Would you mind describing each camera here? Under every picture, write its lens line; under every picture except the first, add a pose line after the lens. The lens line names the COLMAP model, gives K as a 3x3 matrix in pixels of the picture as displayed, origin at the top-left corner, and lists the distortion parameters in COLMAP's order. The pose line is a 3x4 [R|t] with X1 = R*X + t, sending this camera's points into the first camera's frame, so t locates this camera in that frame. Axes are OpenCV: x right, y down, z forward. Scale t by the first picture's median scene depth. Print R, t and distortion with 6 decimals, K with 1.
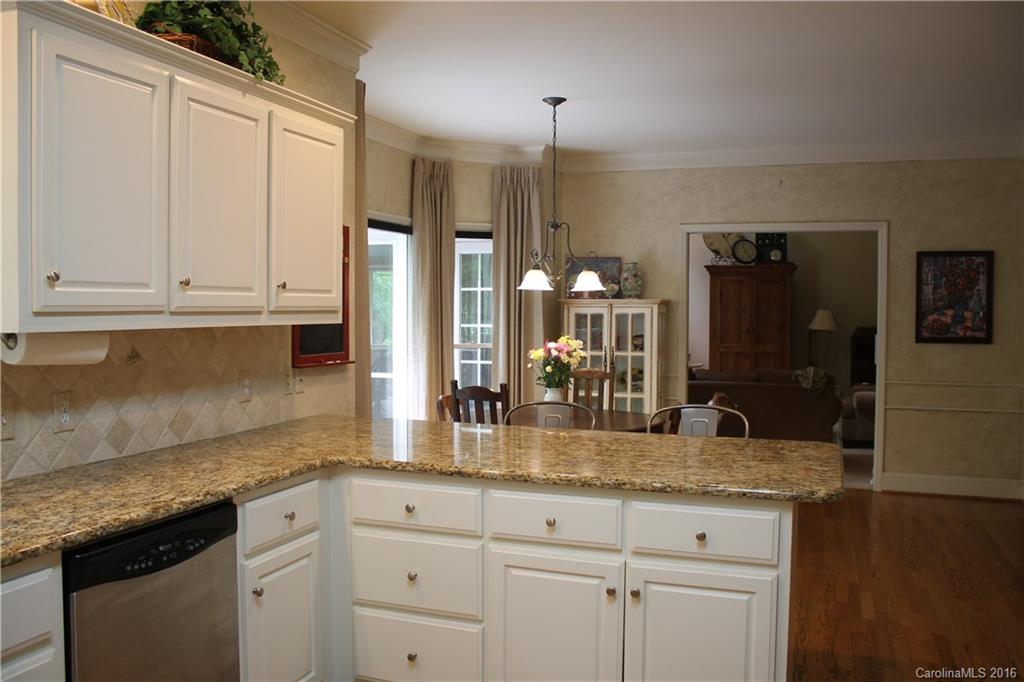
lens RADIAL K [[854.2, 0, 512.0], [0, 854.2, 341.0], [0, 0, 1]] dist [-0.112425, 0.010027]
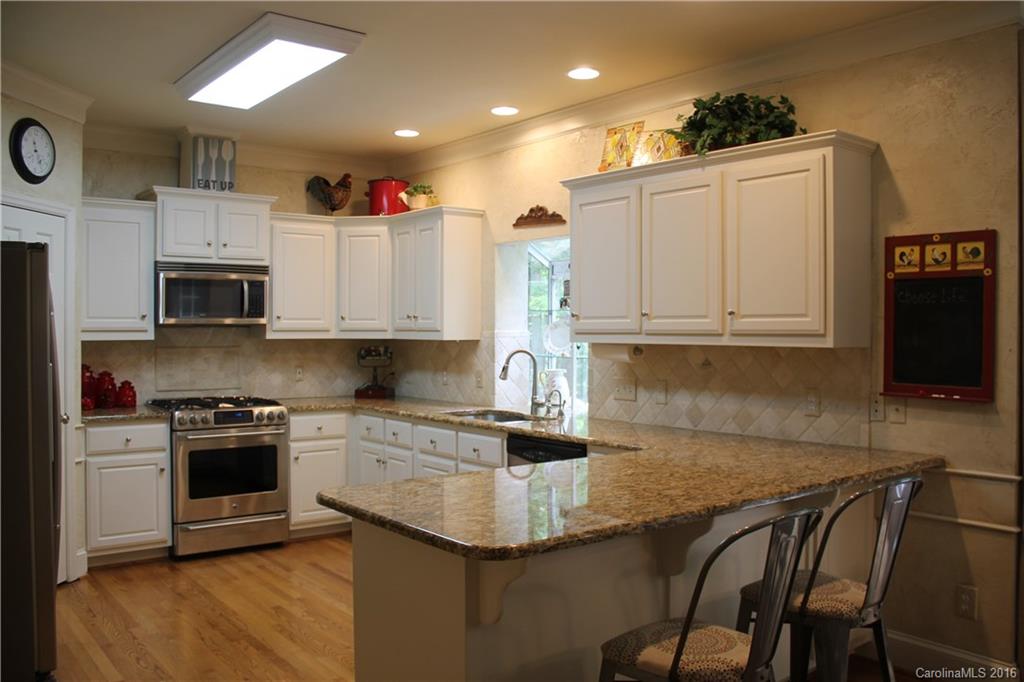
lens RADIAL K [[854.2, 0, 512.0], [0, 854.2, 341.0], [0, 0, 1]] dist [-0.112425, 0.010027]
pose [[-0.519615, 0.008540, -0.854358, 1.221869], [-0.034727, 0.998913, 0.031105, -0.069161], [0.853695, 0.045832, -0.518753, 1.812243]]
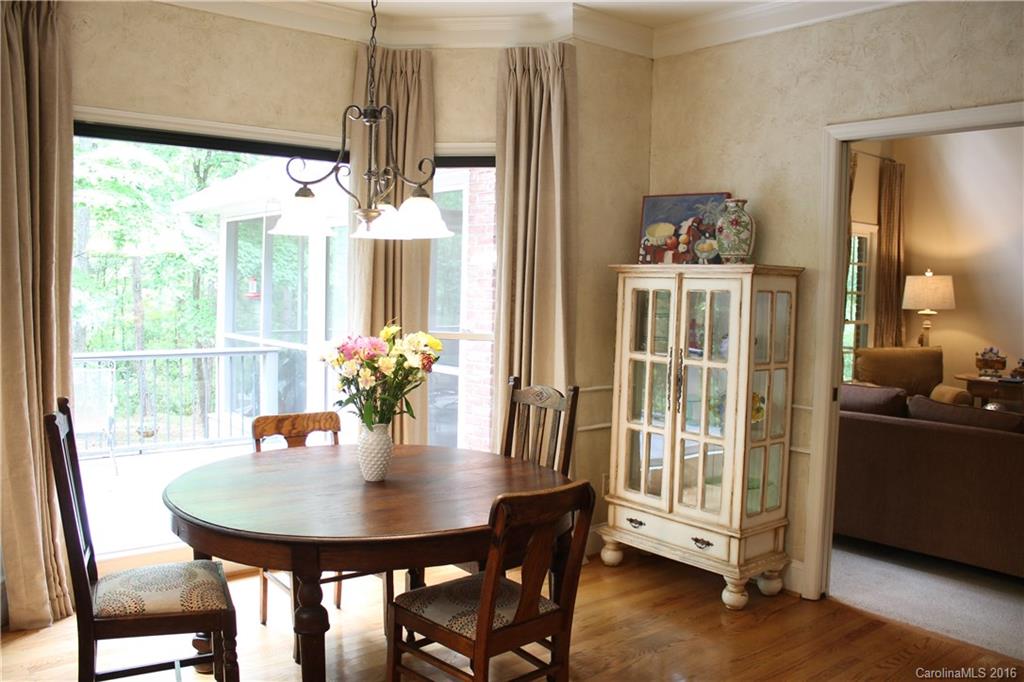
lens RADIAL K [[854.2, 0, 512.0], [0, 854.2, 341.0], [0, 0, 1]] dist [-0.112425, 0.010027]
pose [[0.853365, 0.052592, -0.518654, 0.306571], [-0.043774, 0.998614, 0.029236, -0.010011], [0.519473, -0.002245, 0.854484, 0.453102]]
